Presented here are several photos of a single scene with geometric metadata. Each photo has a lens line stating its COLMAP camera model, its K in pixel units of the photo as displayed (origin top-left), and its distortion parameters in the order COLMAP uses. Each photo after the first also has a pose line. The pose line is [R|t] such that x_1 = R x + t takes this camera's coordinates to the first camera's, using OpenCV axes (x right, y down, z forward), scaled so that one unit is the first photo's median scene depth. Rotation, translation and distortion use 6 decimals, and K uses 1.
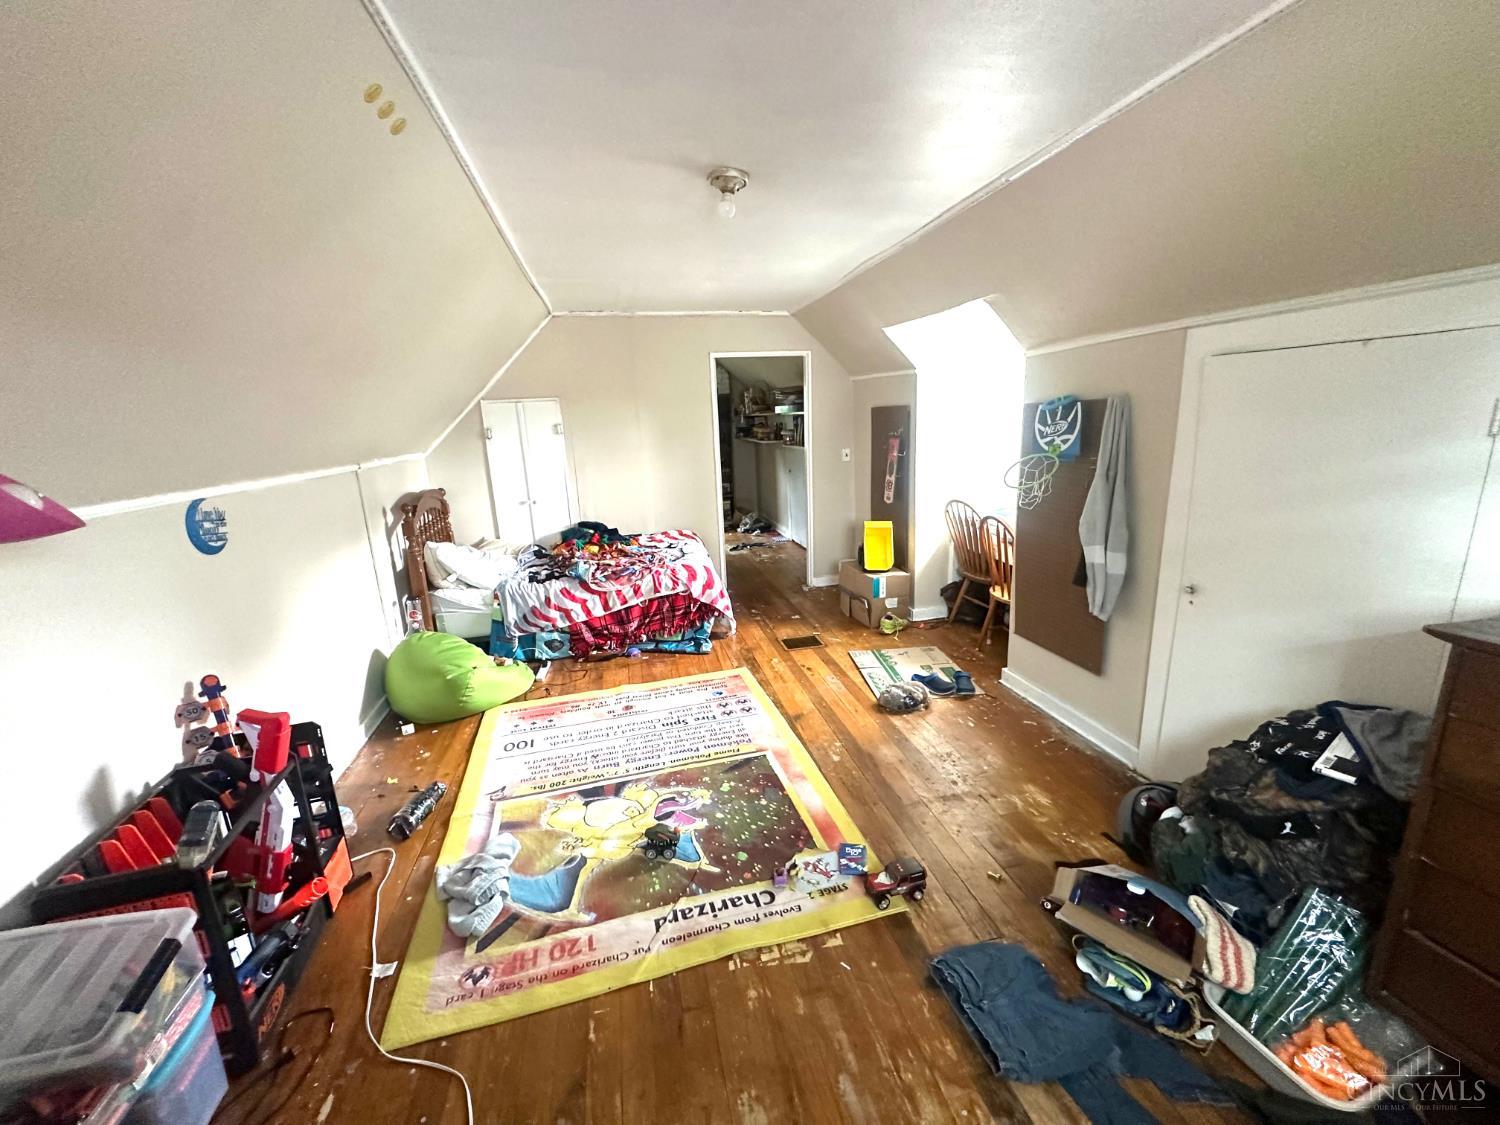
lens RADIAL K [[603.1, 0, 752.1], [0, 603.1, 563.3], [0, 0, 1]] dist [0.000034, 0.000072]
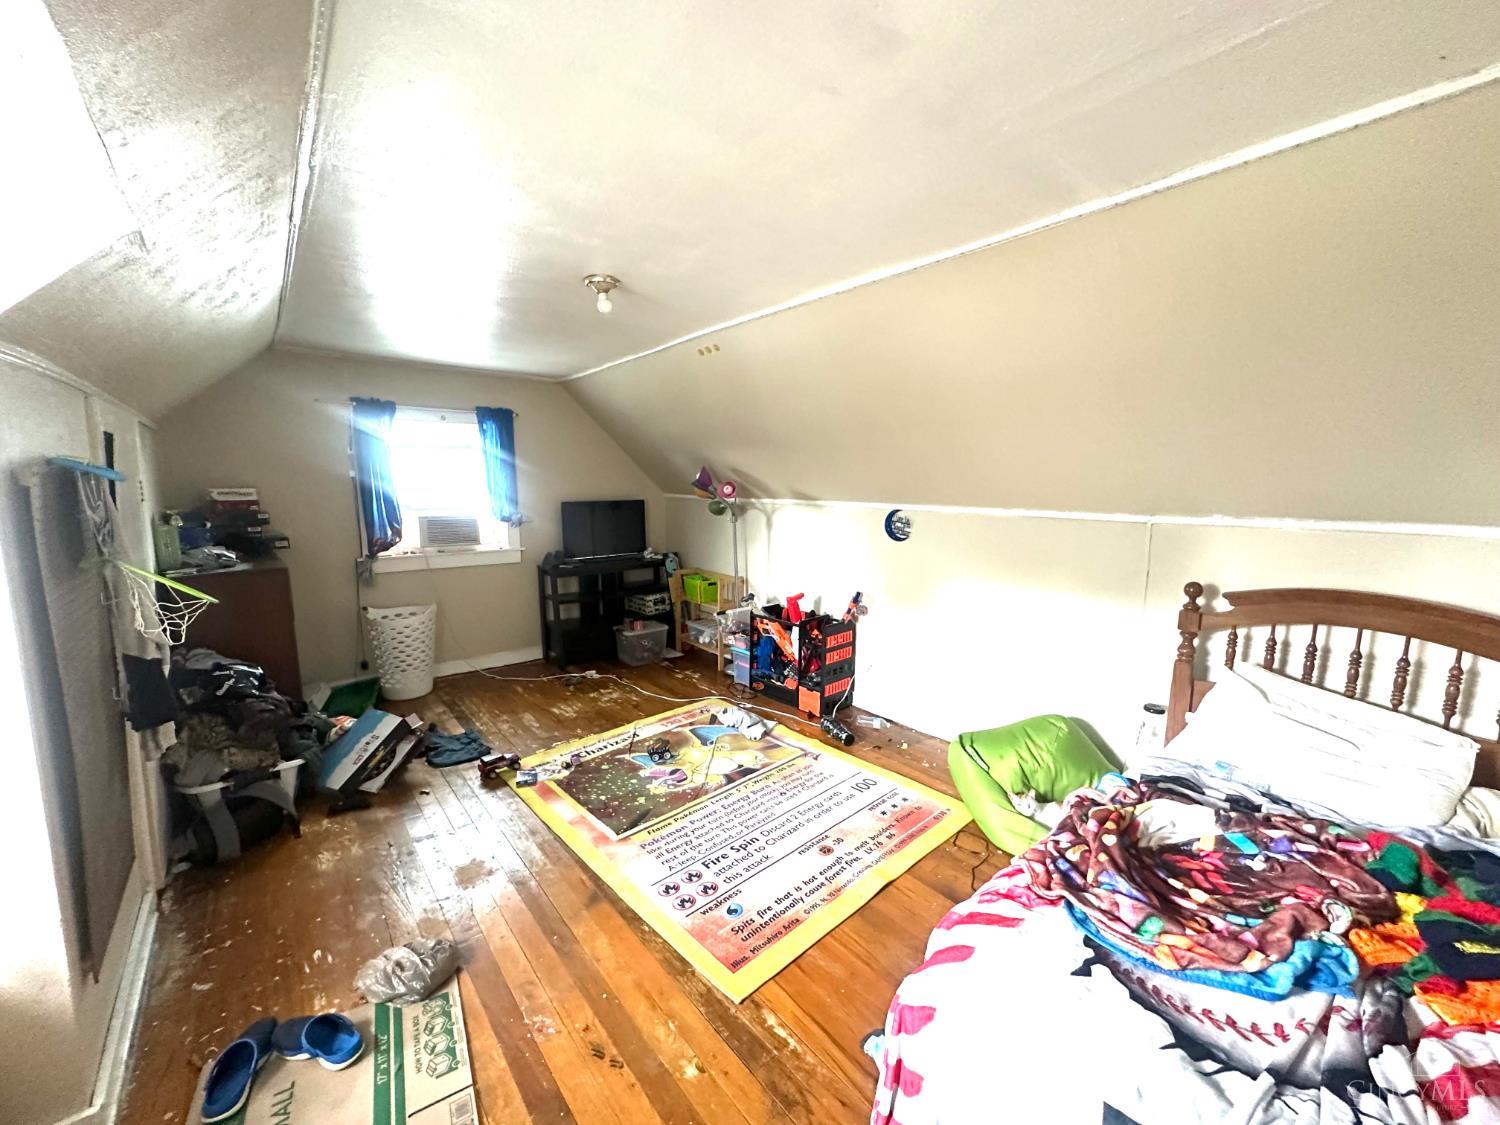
lens RADIAL K [[603.1, 0, 746.8], [0, 603.1, 561.3], [0, 0, 1]] dist [0.000034, 0.000072]
pose [[-0.898373, 0.096986, -0.428393, 0.245260], [-0.070354, 0.930952, 0.358299, -0.514565], [0.433563, 0.352025, -0.829519, 2.100925]]
